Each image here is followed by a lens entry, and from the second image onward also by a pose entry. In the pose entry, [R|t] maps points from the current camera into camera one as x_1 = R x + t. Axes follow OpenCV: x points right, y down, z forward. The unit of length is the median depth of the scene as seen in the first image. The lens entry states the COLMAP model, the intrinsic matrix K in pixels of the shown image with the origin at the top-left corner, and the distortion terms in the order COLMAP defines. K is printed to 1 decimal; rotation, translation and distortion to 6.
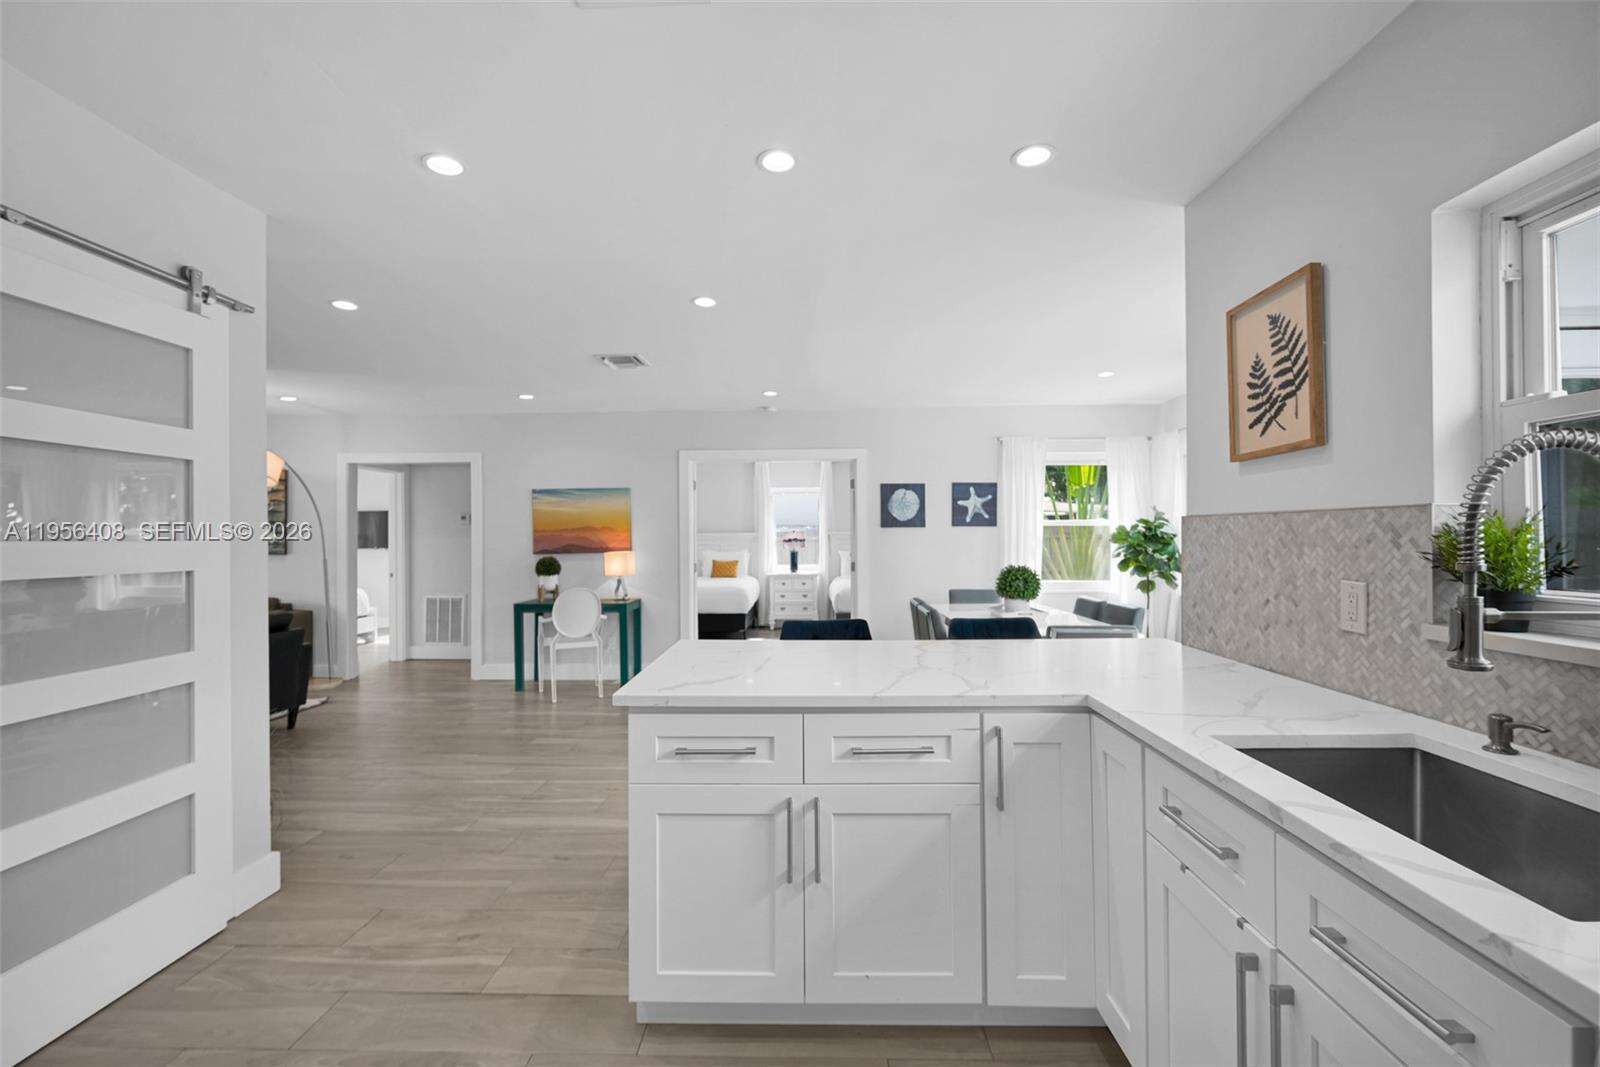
lens RADIAL K [[695.4, 0, 791.7], [0, 695.4, 527.3], [0, 0, 1]] dist [-0.000003, 0.000322]
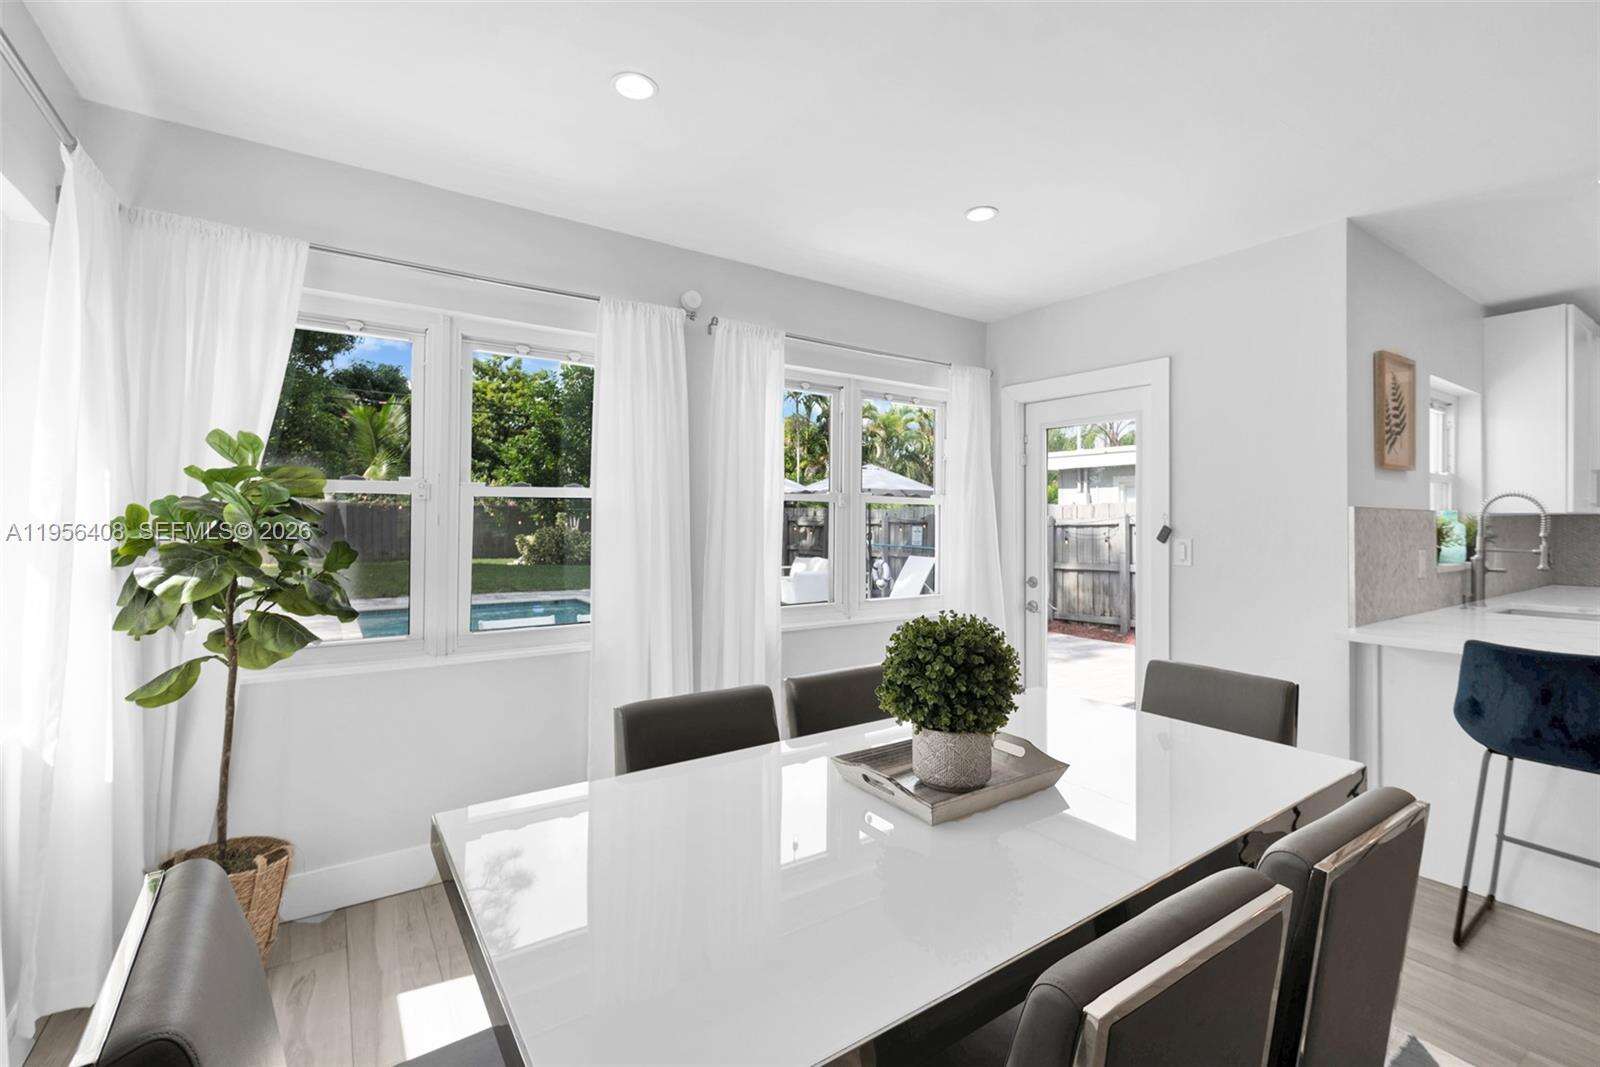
lens RADIAL K [[695.4, 0, 803.3], [0, 695.4, 510.2], [0, 0, 1]] dist [-0.000003, 0.000322]
pose [[-0.594761, 0.012572, 0.803804, 0.083124], [-0.014539, 0.999546, -0.026391, 0.012231], [-0.803771, -0.027383, -0.594308, 0.928621]]
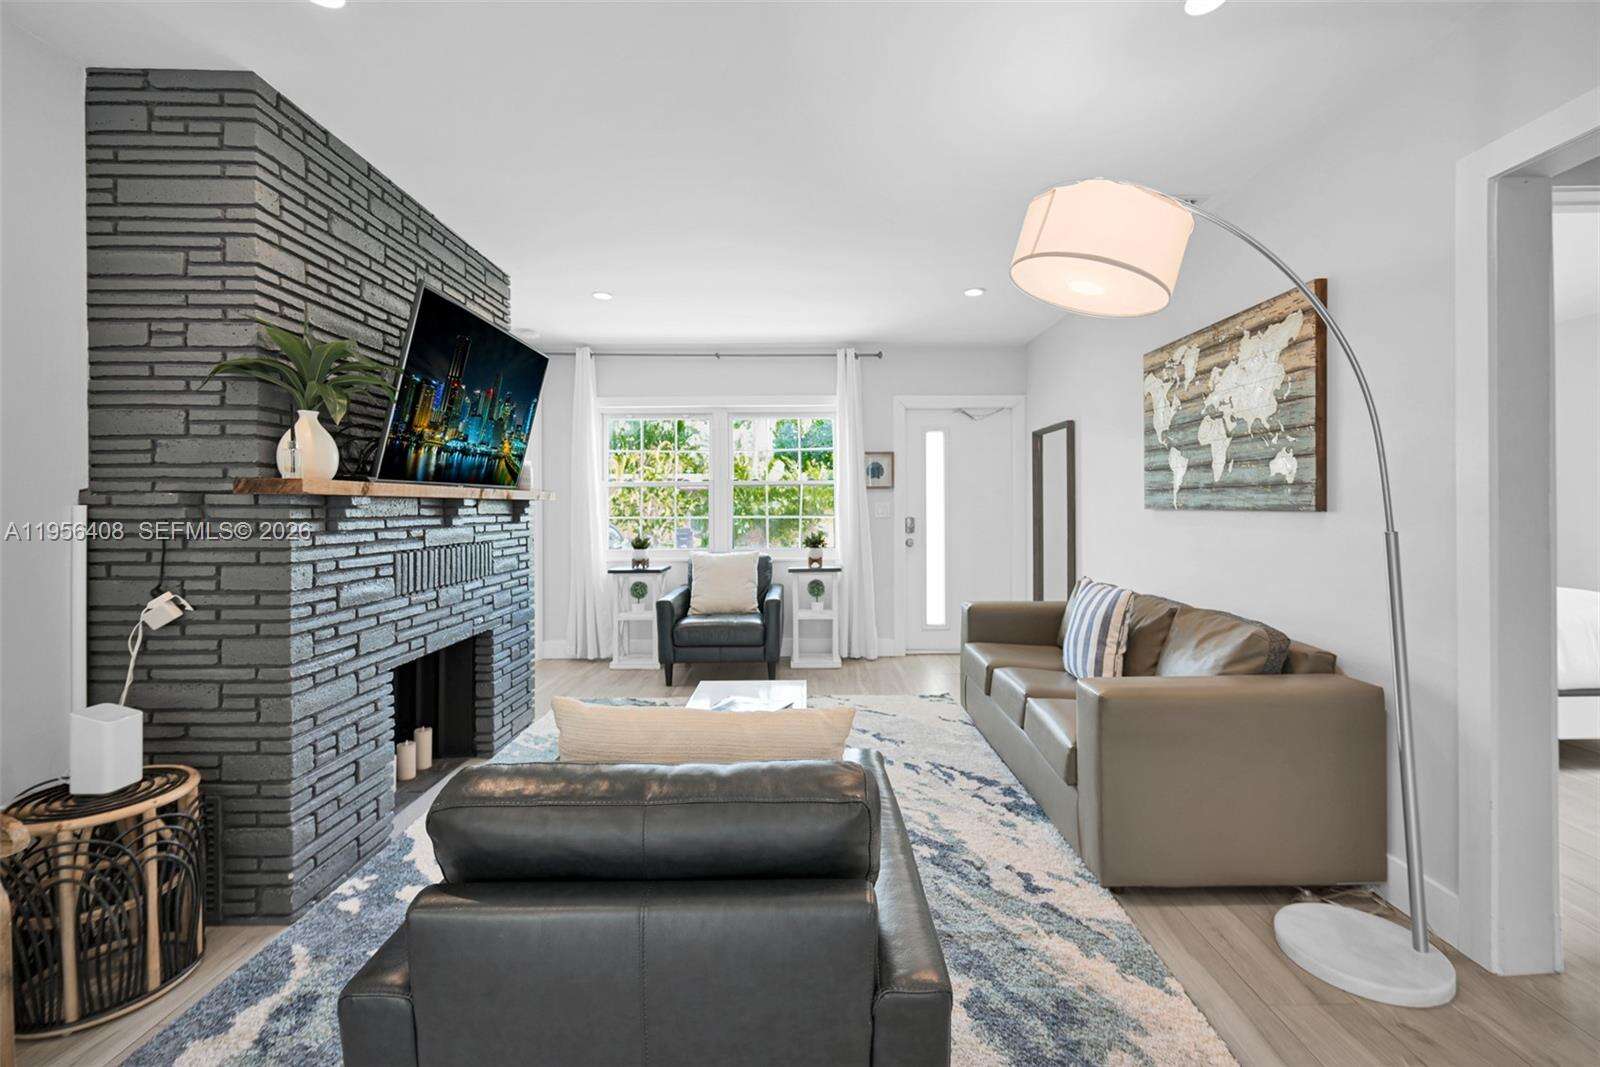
lens RADIAL K [[695.4, 0, 805.3], [0, 695.4, 507.0], [0, 0, 1]] dist [-0.000003, 0.000322]
pose [[0.039218, 0.003864, -0.999223, -0.399827], [0.023680, 0.999708, 0.004795, 0.029386], [0.998950, -0.023850, 0.039115, 0.760766]]
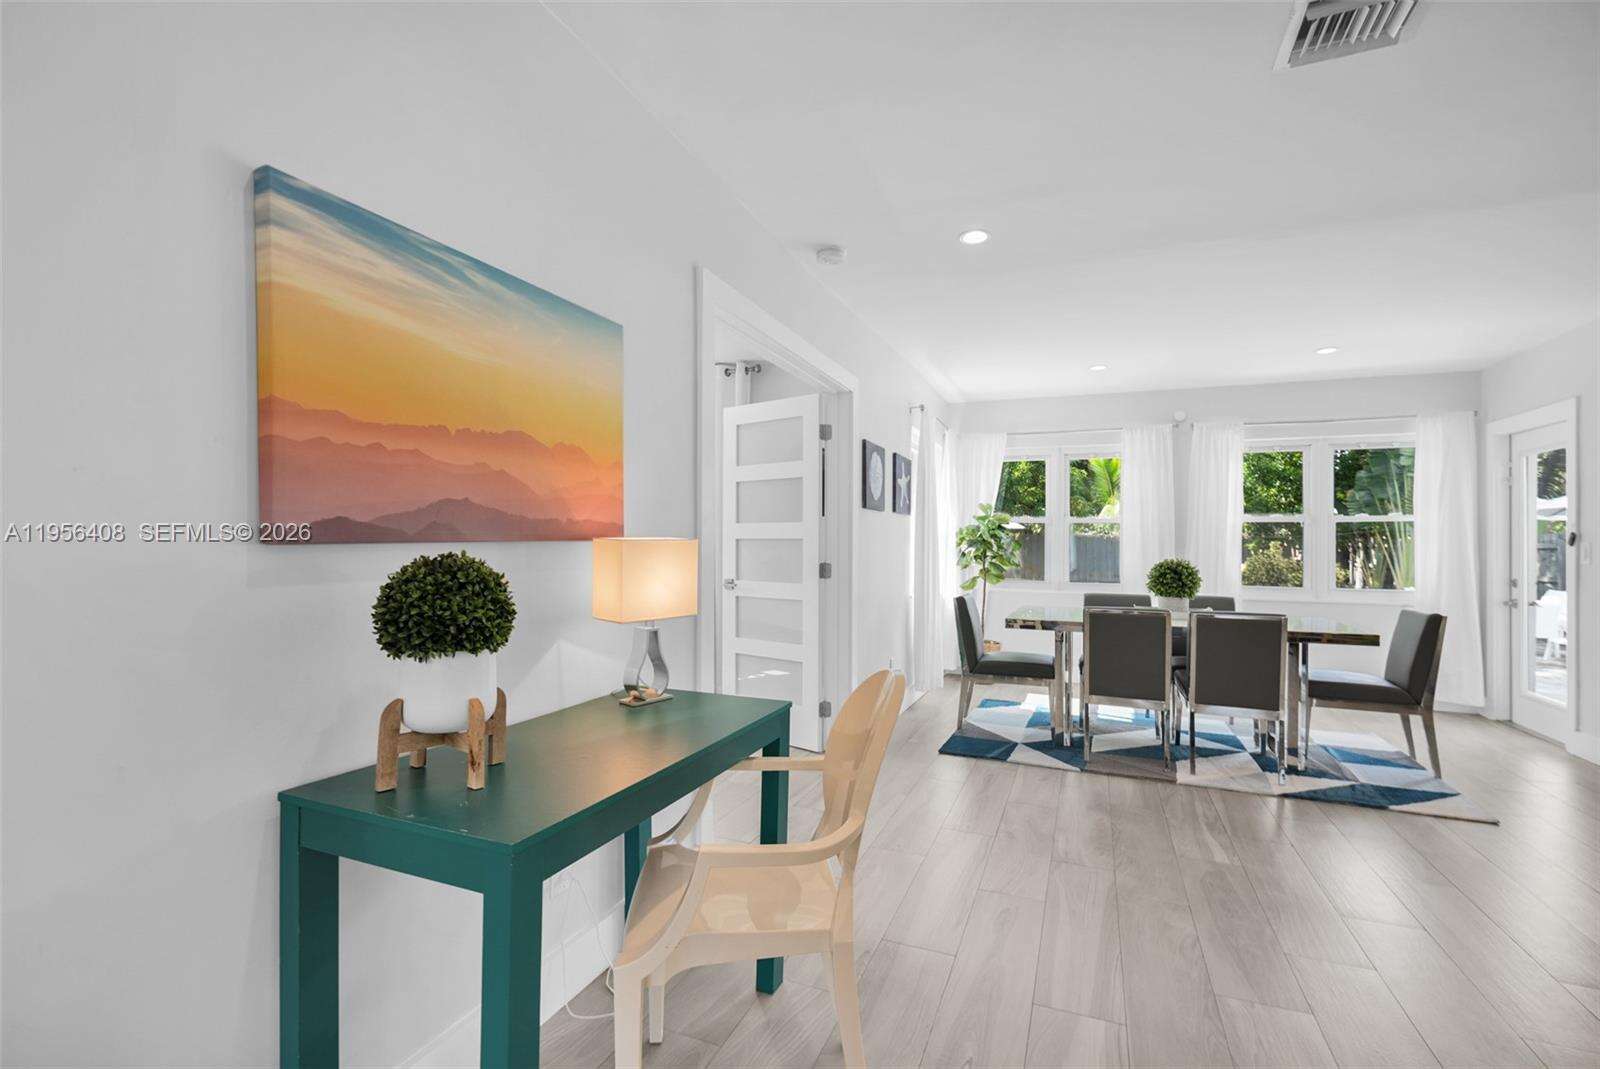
lens RADIAL K [[706.5, 0, 814.6], [0, 706.5, 544.1], [0, 0, 1]] dist [0.003350, 0.001118]
pose [[0.326916, 0.011678, 0.944981, -0.516142], [-0.026369, 0.999647, -0.003231, 0.037866], [-0.944686, -0.023862, 0.327108, 0.850575]]
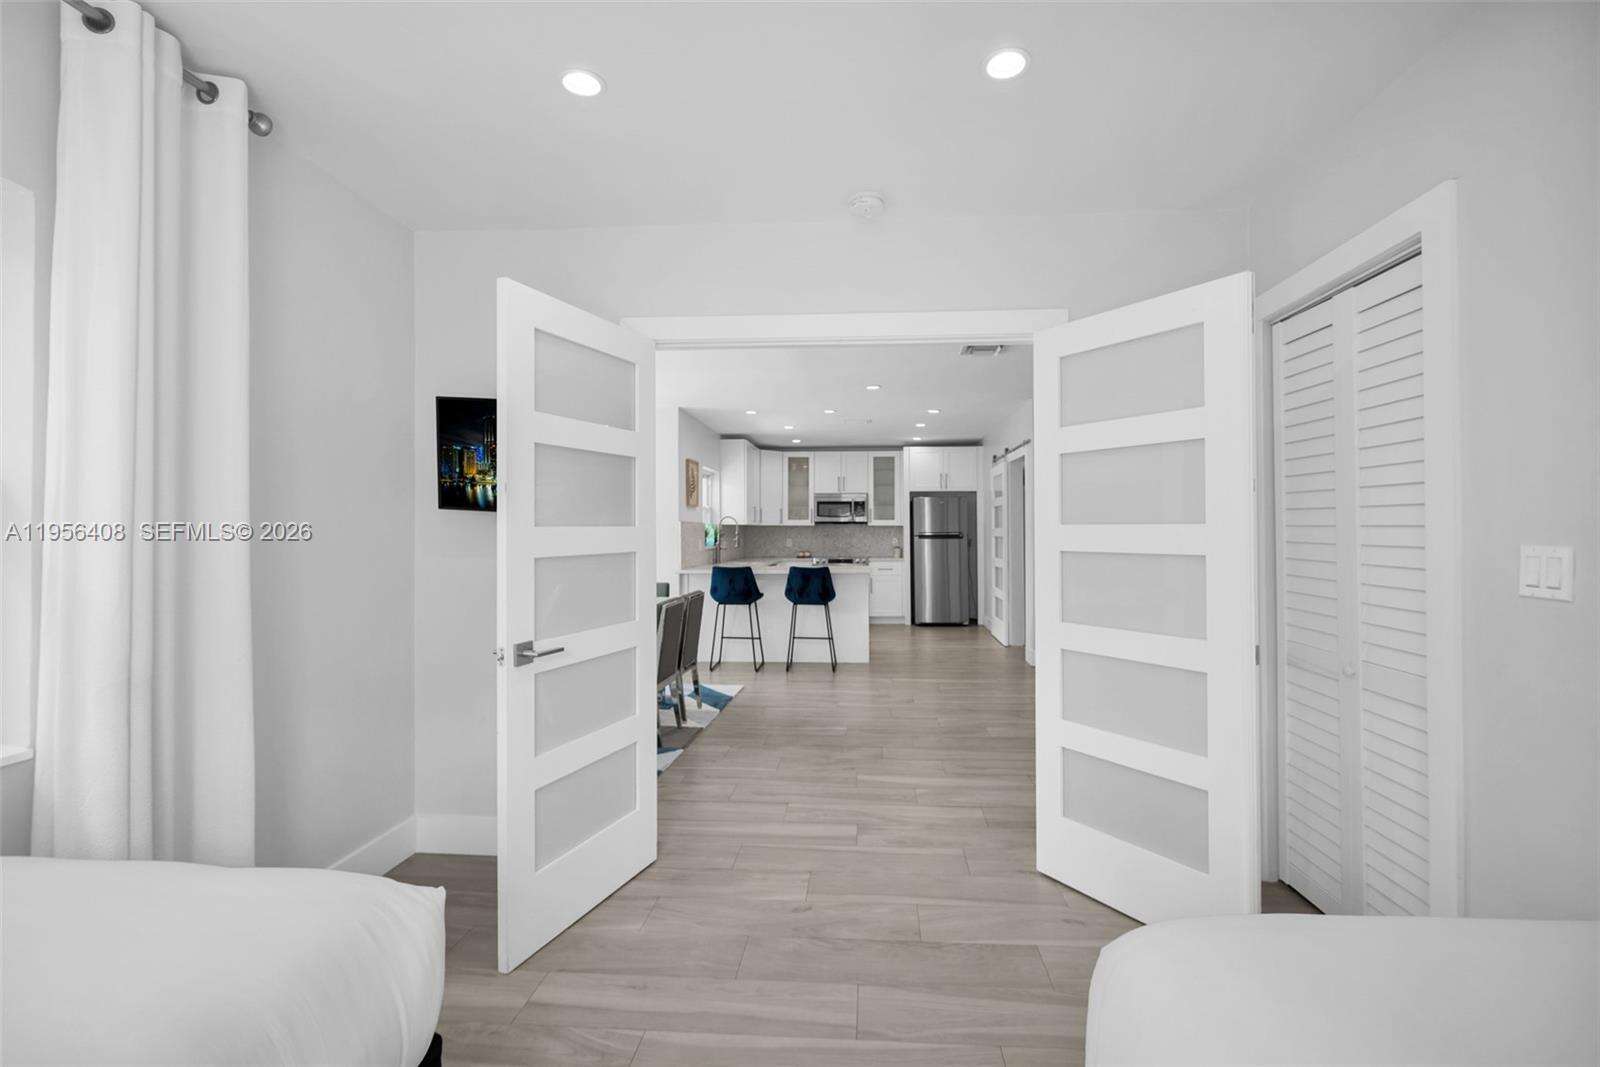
lens RADIAL K [[695.4, 0, 826.0], [0, 695.4, 534.9], [0, 0, 1]] dist [-0.000003, 0.000322]
pose [[-0.999747, 0.009951, 0.020156, -0.021375], [0.009690, 0.999869, -0.013000, 0.030853], [-0.020283, -0.012802, -0.999712, 1.477152]]
